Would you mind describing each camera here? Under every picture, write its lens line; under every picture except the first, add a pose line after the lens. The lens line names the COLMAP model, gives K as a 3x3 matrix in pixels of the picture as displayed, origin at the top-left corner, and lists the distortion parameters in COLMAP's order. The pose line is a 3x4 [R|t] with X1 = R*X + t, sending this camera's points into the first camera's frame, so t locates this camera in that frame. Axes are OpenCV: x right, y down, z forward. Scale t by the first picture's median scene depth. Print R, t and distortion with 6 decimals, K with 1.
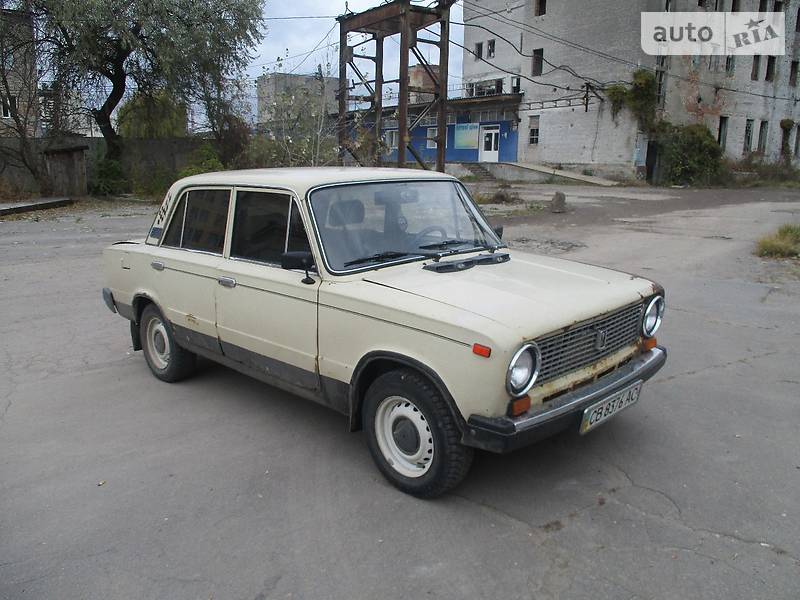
lens RADIAL K [[658.1, 0, 402.0], [0, 658.1, 302.1], [0, 0, 1]] dist [-0.030558, 0.000863]
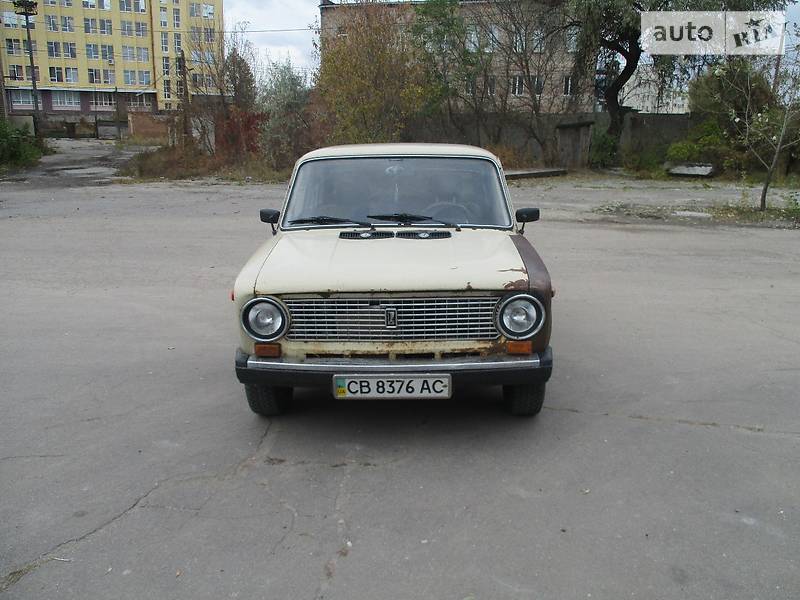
lens RADIAL K [[658.1, 0, 402.8], [0, 658.1, 298.1], [0, 0, 1]] dist [-0.030558, 0.000863]
pose [[0.698155, 0.174145, -0.694445, 0.902107], [-0.152719, 0.983866, 0.093188, -0.062521], [0.699469, 0.040995, 0.713486, 0.260435]]
